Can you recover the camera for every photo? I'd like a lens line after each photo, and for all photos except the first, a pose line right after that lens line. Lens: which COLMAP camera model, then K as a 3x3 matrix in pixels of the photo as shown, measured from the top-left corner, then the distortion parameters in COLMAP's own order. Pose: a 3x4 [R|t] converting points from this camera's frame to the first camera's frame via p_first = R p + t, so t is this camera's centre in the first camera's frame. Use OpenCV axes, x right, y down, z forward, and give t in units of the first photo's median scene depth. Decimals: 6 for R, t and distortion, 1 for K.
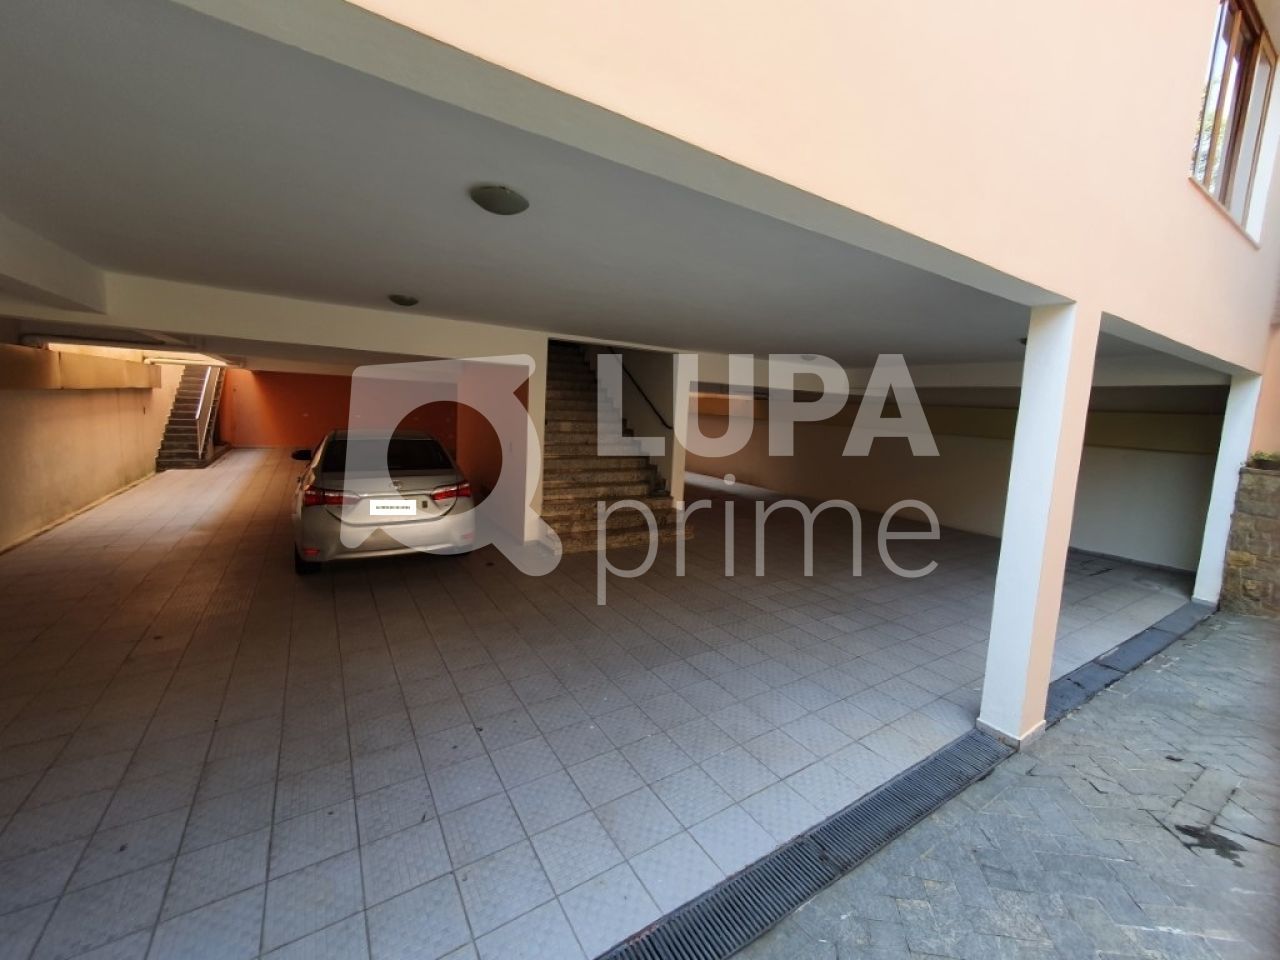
lens RADIAL K [[510.1, 0, 649.7], [0, 510.1, 468.4], [0, 0, 1]] dist [0.001624, 0.000603]
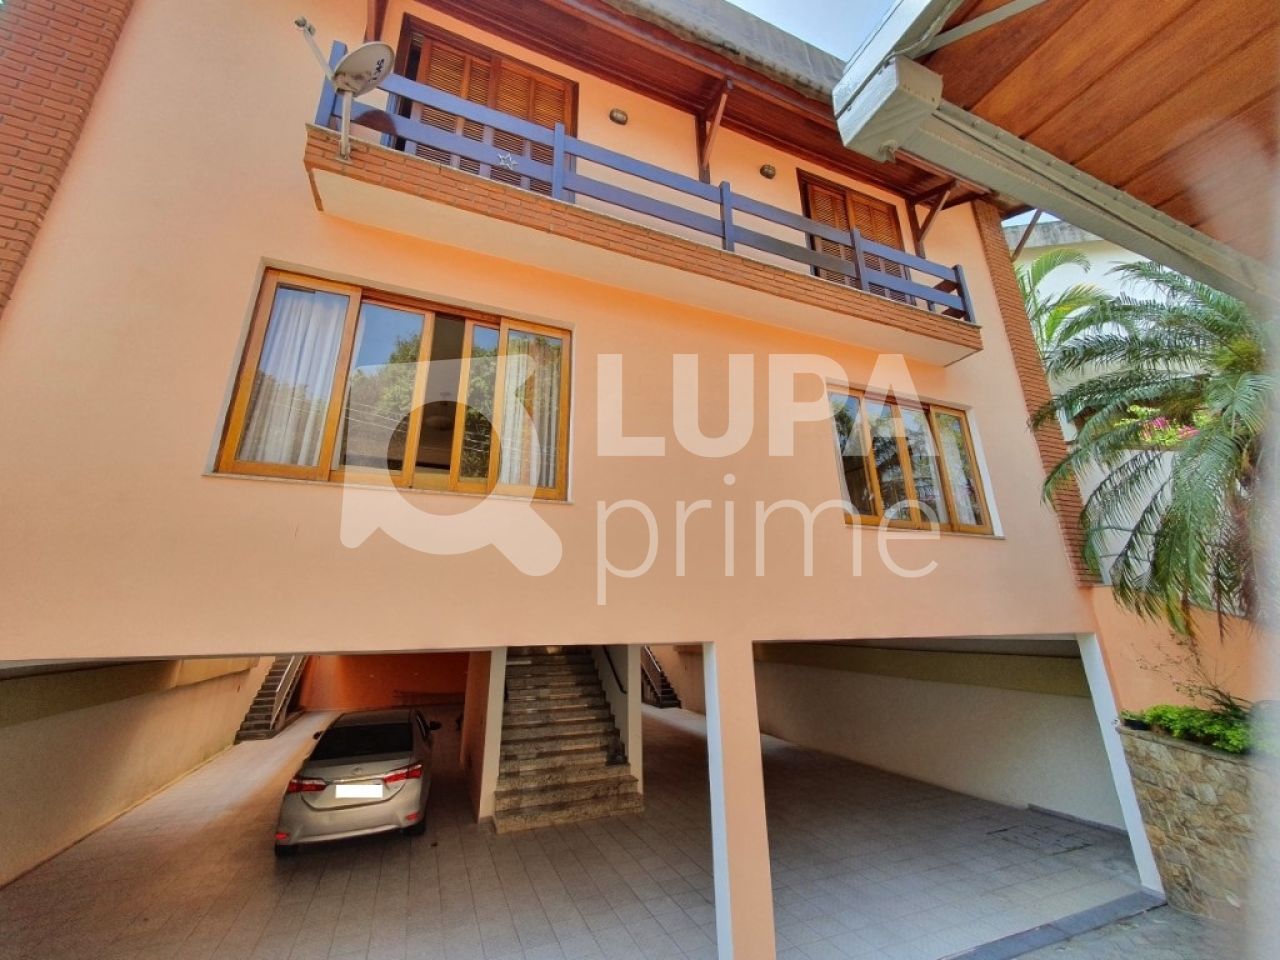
lens RADIAL K [[510.1, 0, 631.9], [0, 510.1, 475.3], [0, 0, 1]] dist [0.001624, 0.000603]
pose [[0.981031, -0.117017, -0.154548, 0.479364], [0.043947, 0.910749, -0.410616, -0.090559], [0.188803, 0.396035, 0.898615, -0.317656]]
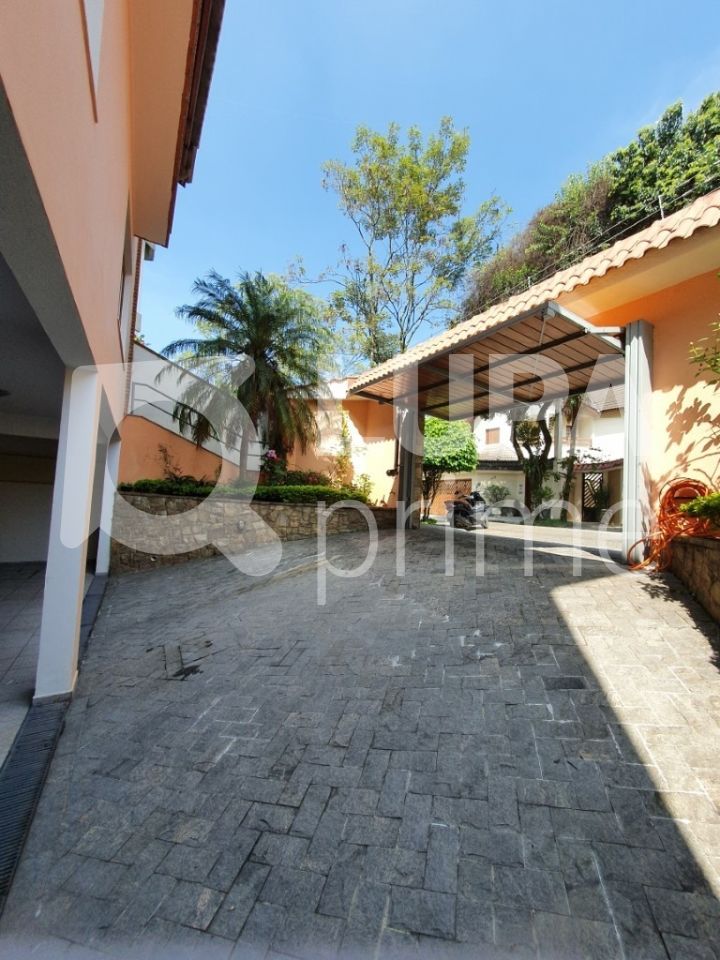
lens RADIAL K [[382.6, 0, 365.6], [0, 382.6, 481.0], [0, 0, 1]] dist [0.001624, 0.000603]
pose [[0.027874, 0.002038, 0.999609, -0.154263], [0.067260, 0.997728, -0.003909, 0.029324], [-0.997346, 0.067342, 0.027674, 0.114820]]
